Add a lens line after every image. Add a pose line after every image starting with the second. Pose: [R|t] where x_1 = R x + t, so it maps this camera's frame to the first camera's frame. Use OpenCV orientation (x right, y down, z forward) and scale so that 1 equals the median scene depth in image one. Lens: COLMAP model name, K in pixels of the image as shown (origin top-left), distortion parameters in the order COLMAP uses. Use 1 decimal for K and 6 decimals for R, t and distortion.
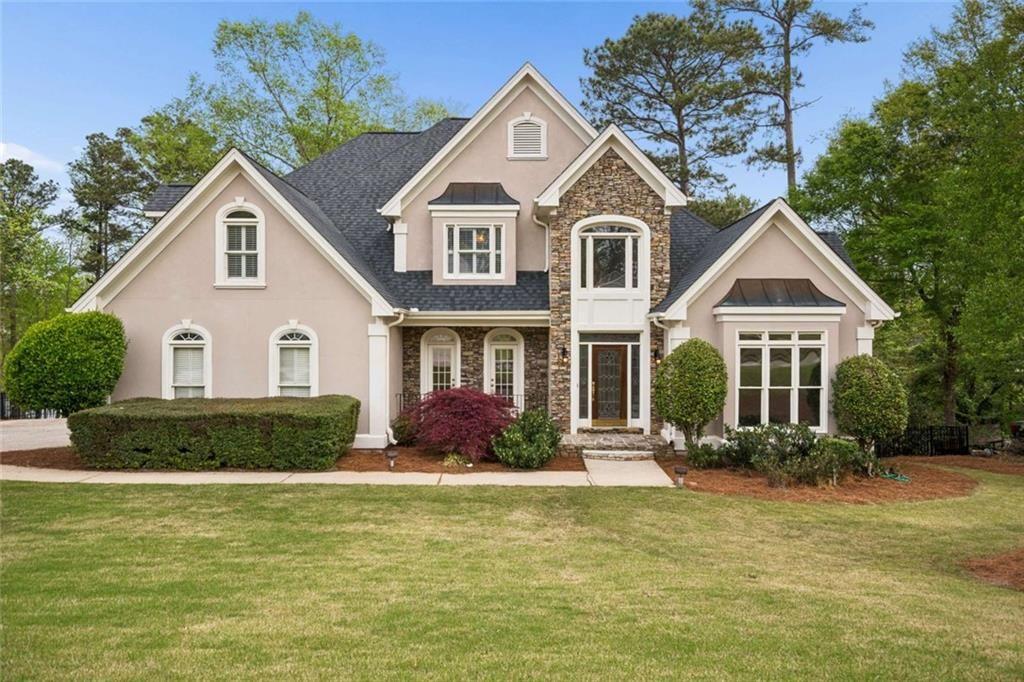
lens RADIAL K [[651.2, 0, 518.8], [0, 651.2, 333.0], [0, 0, 1]] dist [0.021081, 0.006095]
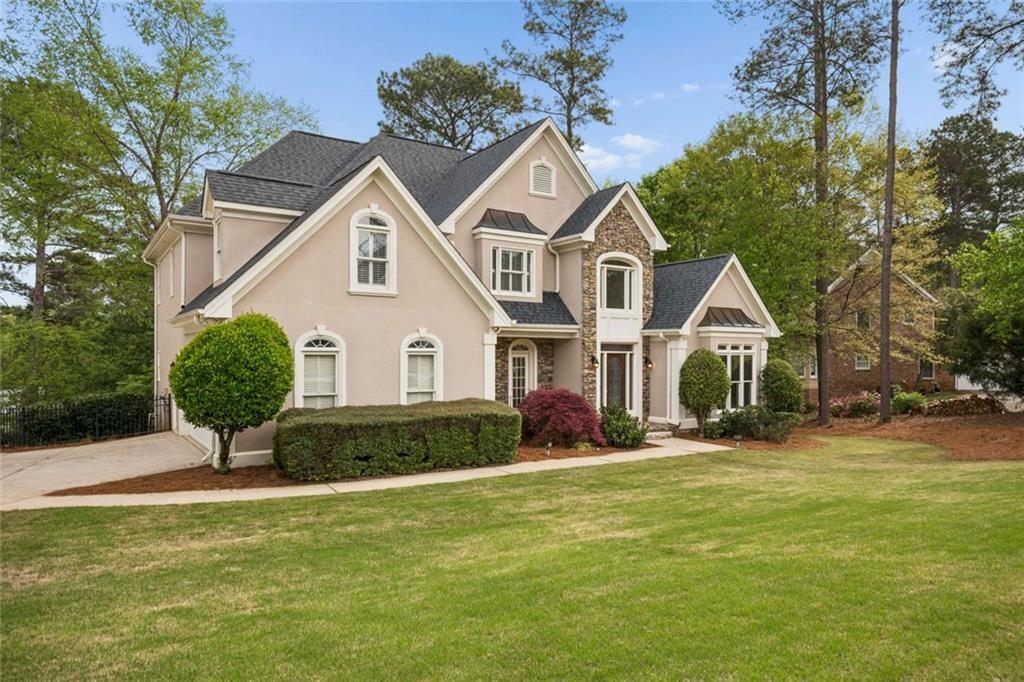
lens RADIAL K [[651.2, 0, 510.8], [0, 651.2, 347.6], [0, 0, 1]] dist [0.021081, 0.006095]
pose [[0.829514, 0.007032, 0.558442, -0.759214], [-0.007271, 0.999972, -0.001792, 0.010720], [-0.558439, -0.002574, 0.829542, 0.054490]]
